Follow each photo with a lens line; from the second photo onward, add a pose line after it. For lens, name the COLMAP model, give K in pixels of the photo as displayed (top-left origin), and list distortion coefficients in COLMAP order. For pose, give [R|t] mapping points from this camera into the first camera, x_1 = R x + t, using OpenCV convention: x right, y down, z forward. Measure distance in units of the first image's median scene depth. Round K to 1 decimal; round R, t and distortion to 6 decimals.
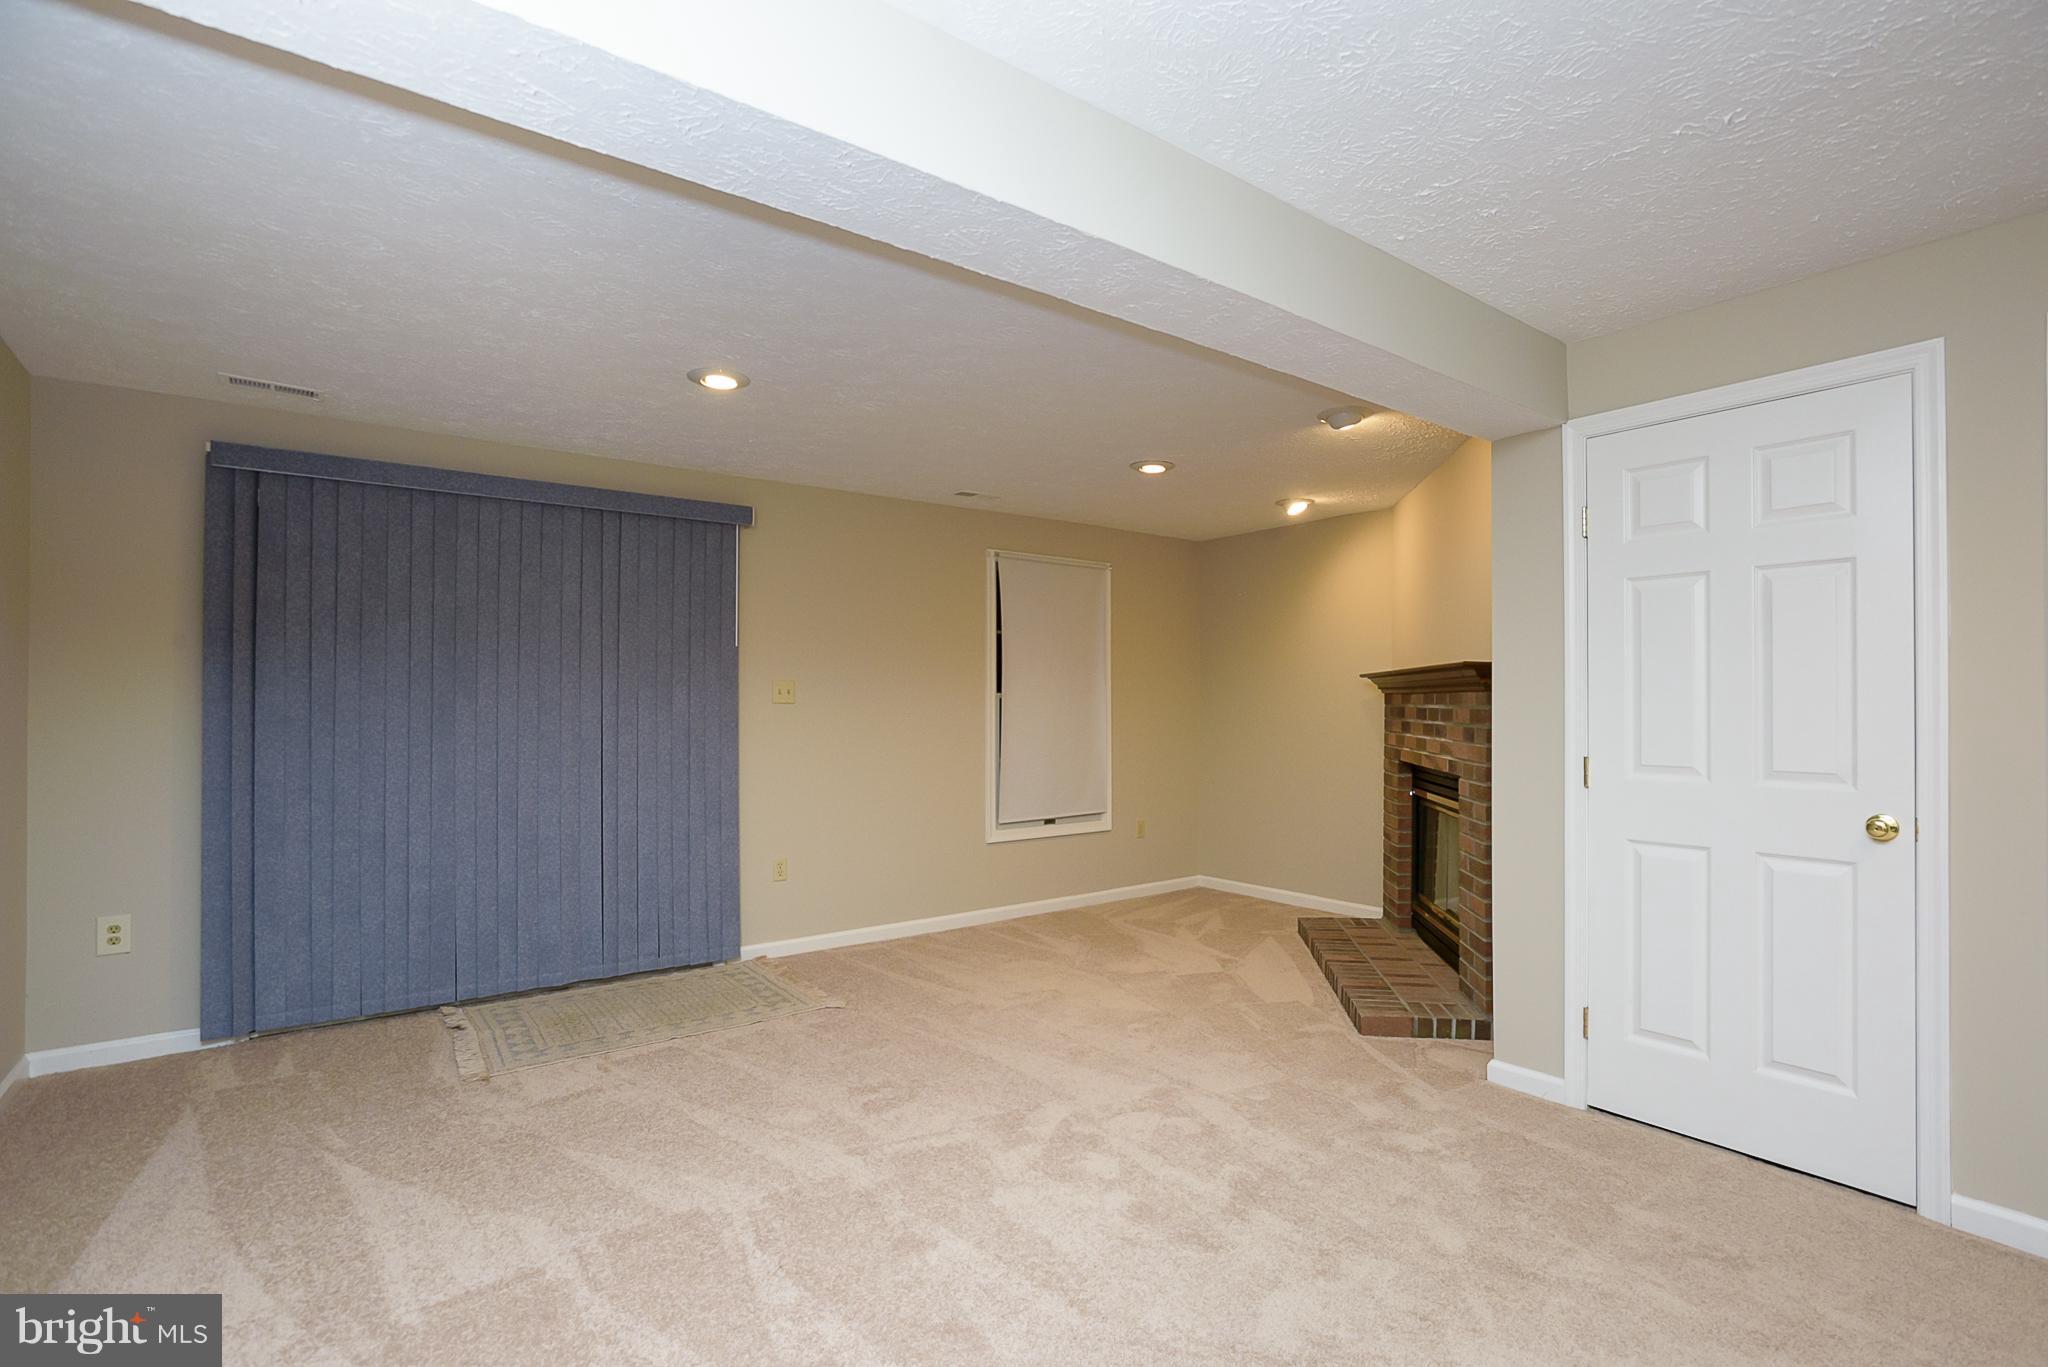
lens RADIAL K [[988.7, 0, 1027.8], [0, 988.7, 699.1], [0, 0, 1]] dist [-0.014406, 0.000573]
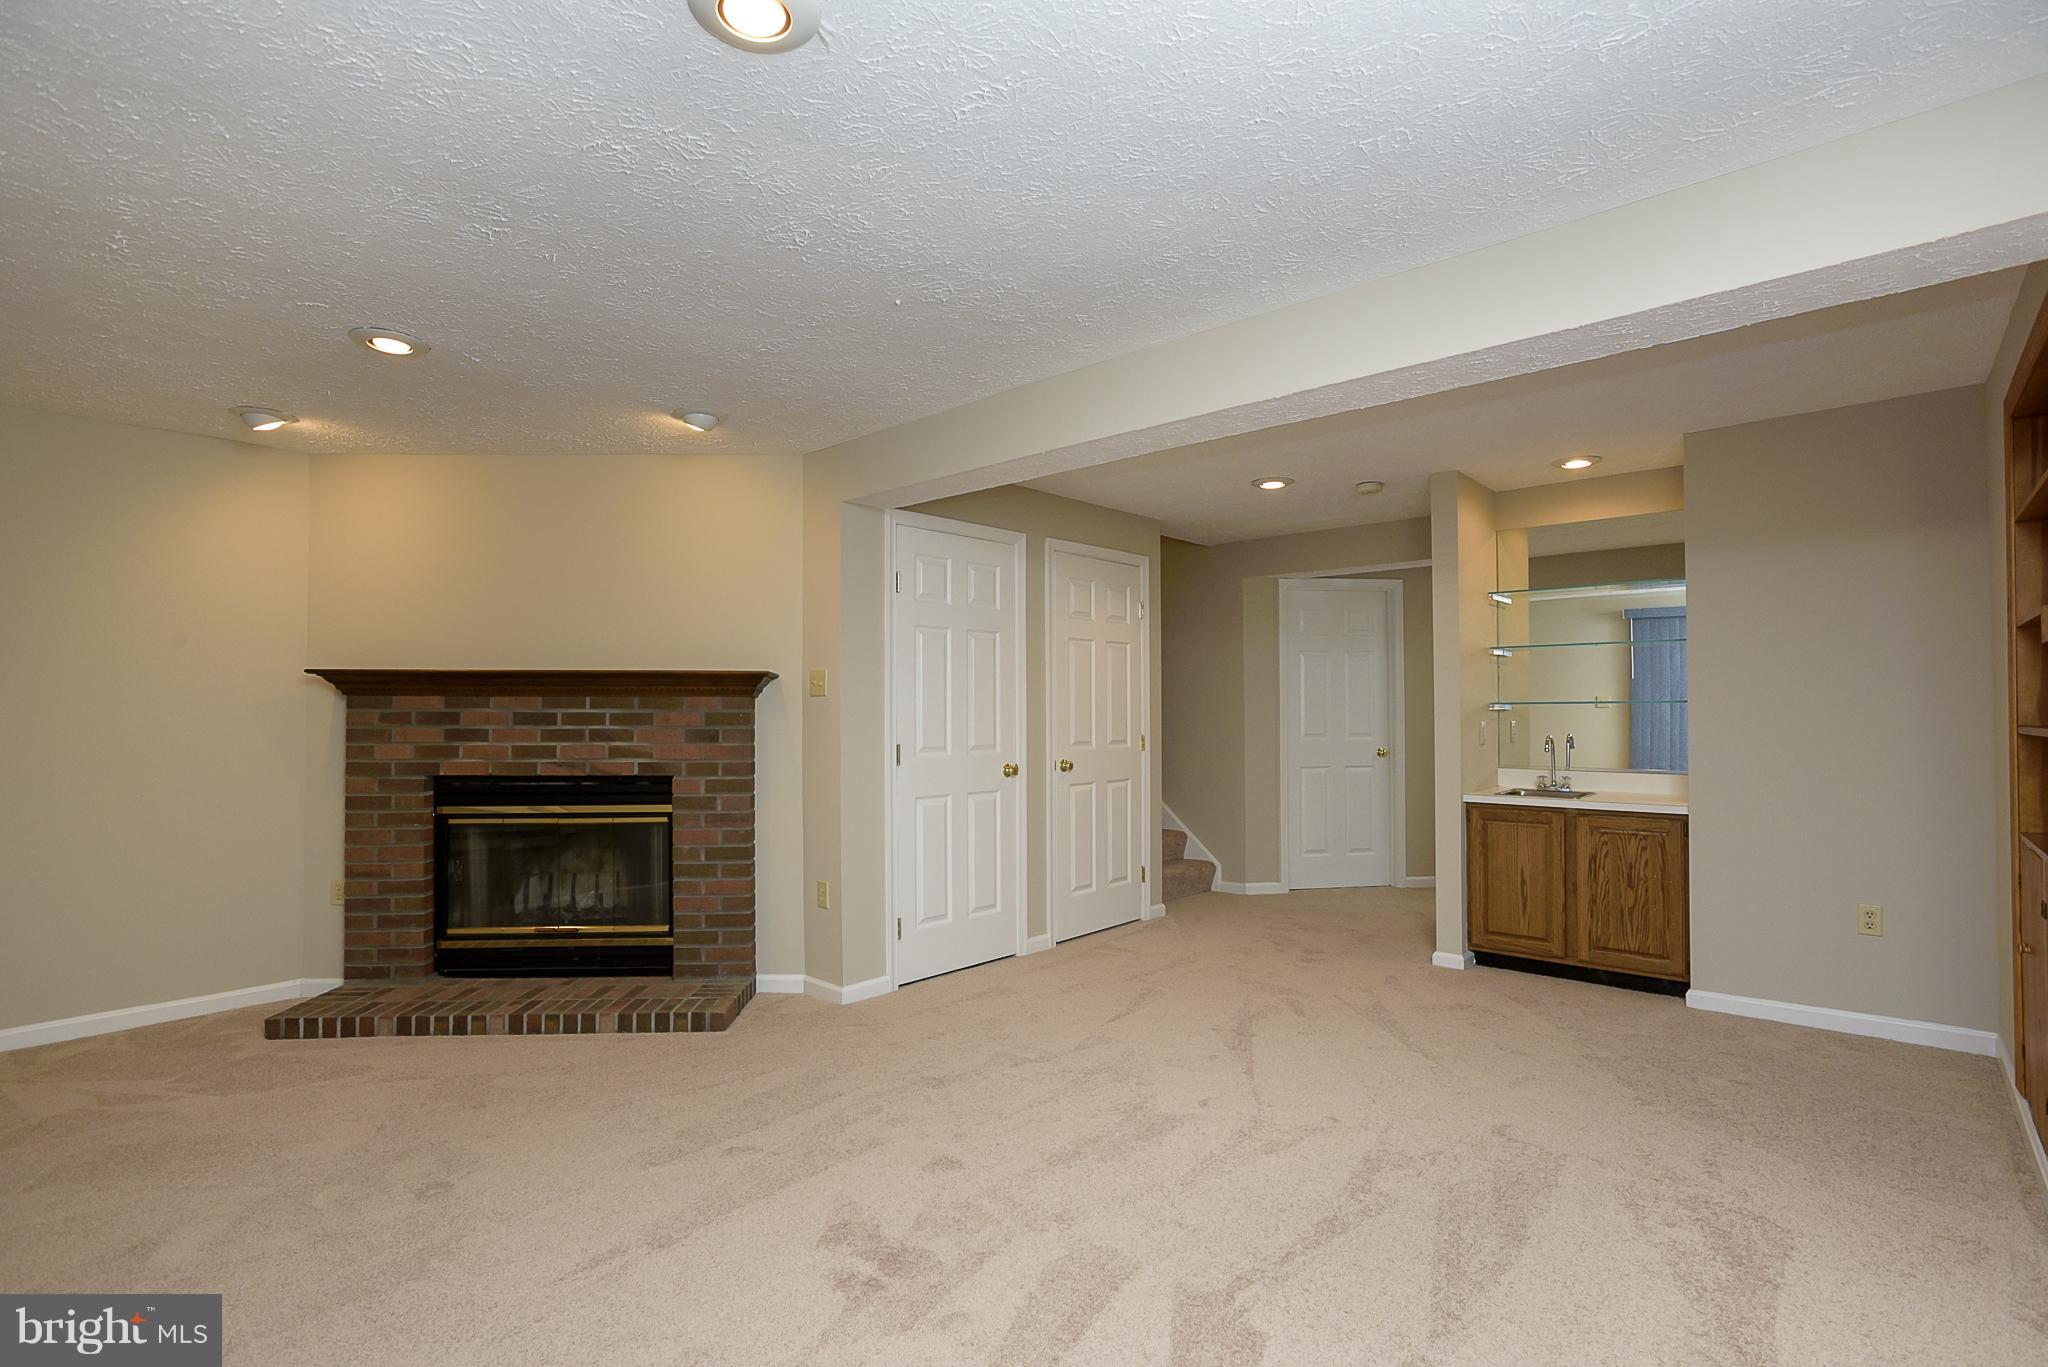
lens RADIAL K [[988.7, 0, 1027.8], [0, 988.7, 699.1], [0, 0, 1]] dist [-0.014406, 0.000573]
pose [[-0.194623, 0.010972, 0.980817, -0.641831], [-0.001974, 0.999931, -0.011578, 0.006343], [-0.980876, -0.004189, -0.194588, 0.782866]]
